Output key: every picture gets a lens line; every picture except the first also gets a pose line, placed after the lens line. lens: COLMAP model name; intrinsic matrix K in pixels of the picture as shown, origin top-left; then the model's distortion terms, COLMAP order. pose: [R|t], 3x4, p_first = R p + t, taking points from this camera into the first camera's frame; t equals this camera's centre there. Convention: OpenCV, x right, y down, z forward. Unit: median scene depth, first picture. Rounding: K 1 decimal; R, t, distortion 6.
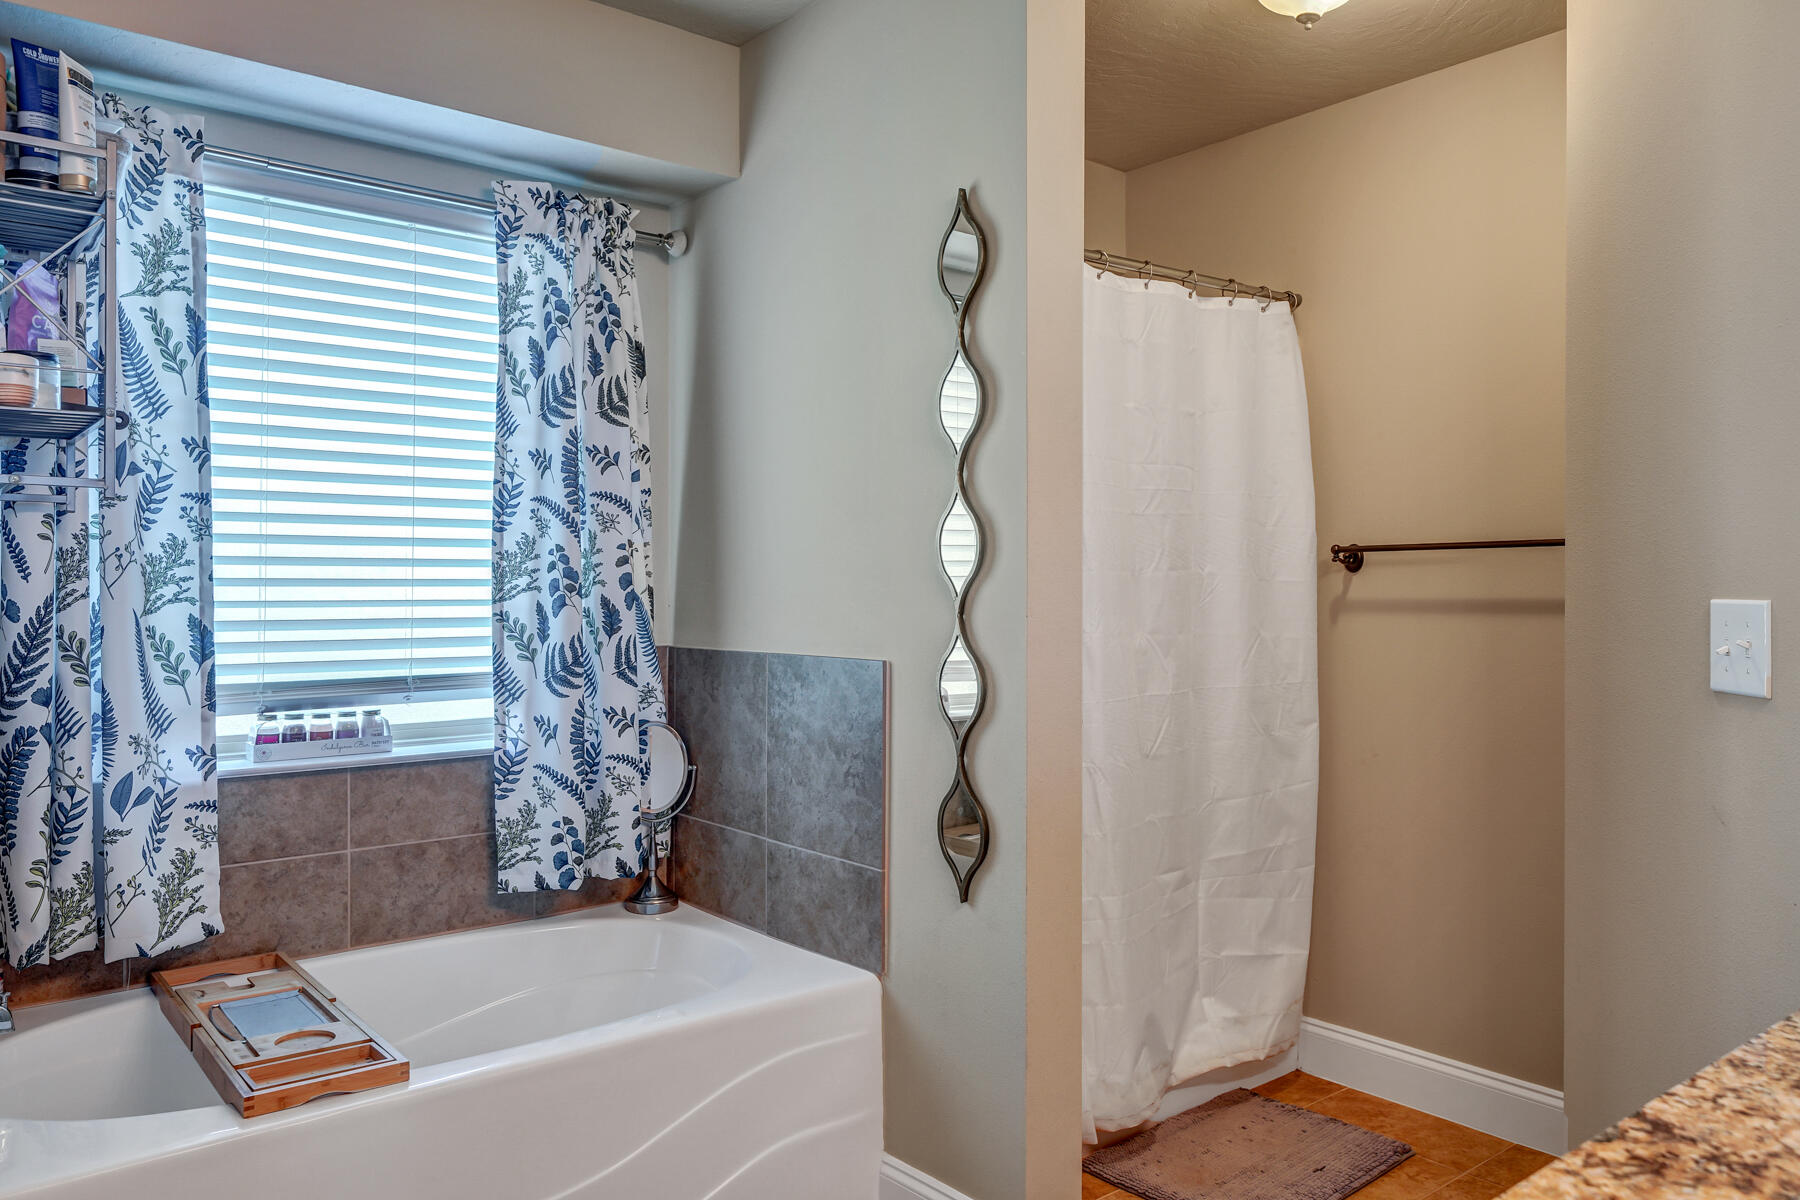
lens RADIAL K [[1275.4, 0, 891.8], [0, 1275.4, 591.7], [0, 0, 1]] dist [-0.001633, 0.010713]
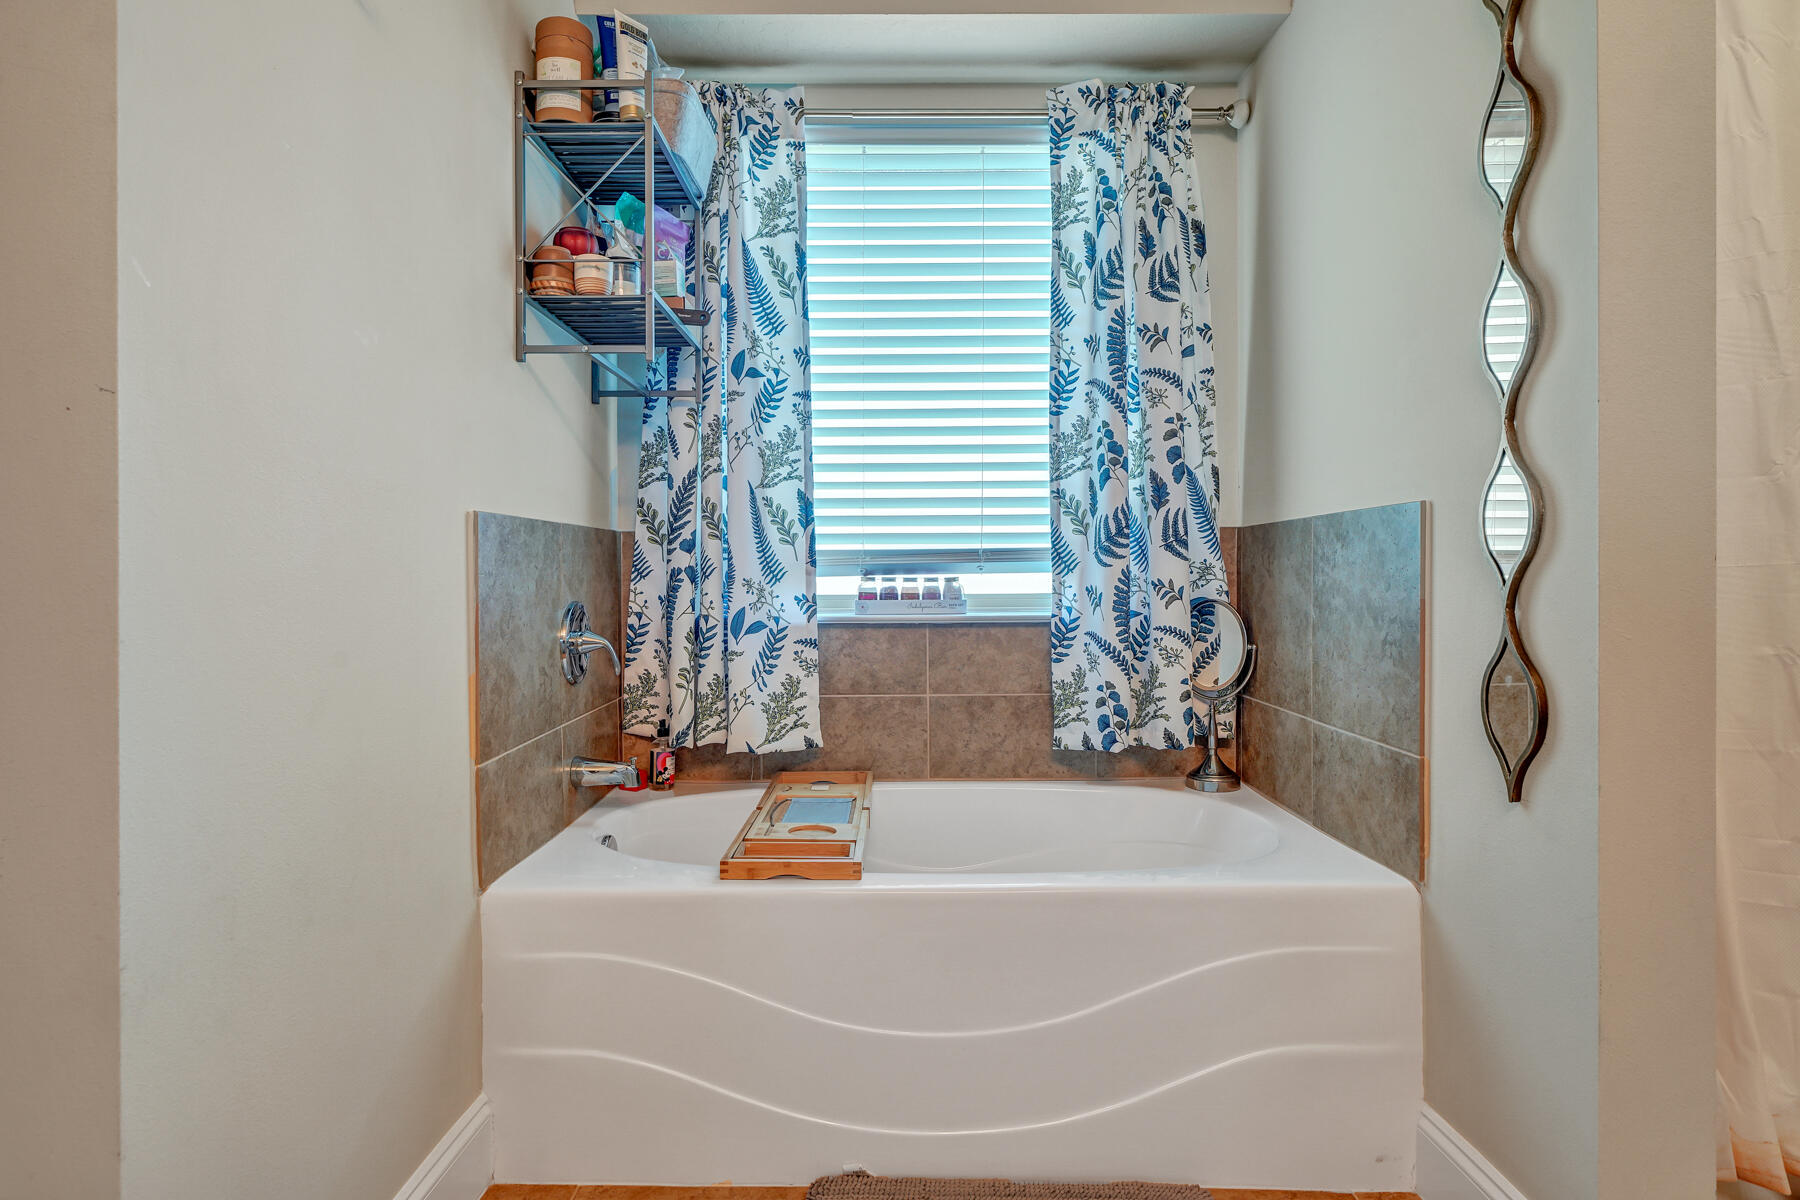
lens RADIAL K [[991.8, 0, 904.4], [0, 991.8, 586.9], [0, 0, 1]] dist [-0.001427, 0.000315]
pose [[0.775303, -0.000791, -0.631588, 0.133815], [0.004710, 0.999979, 0.004529, 0.101862], [0.631571, -0.006486, 0.775291, 0.289284]]
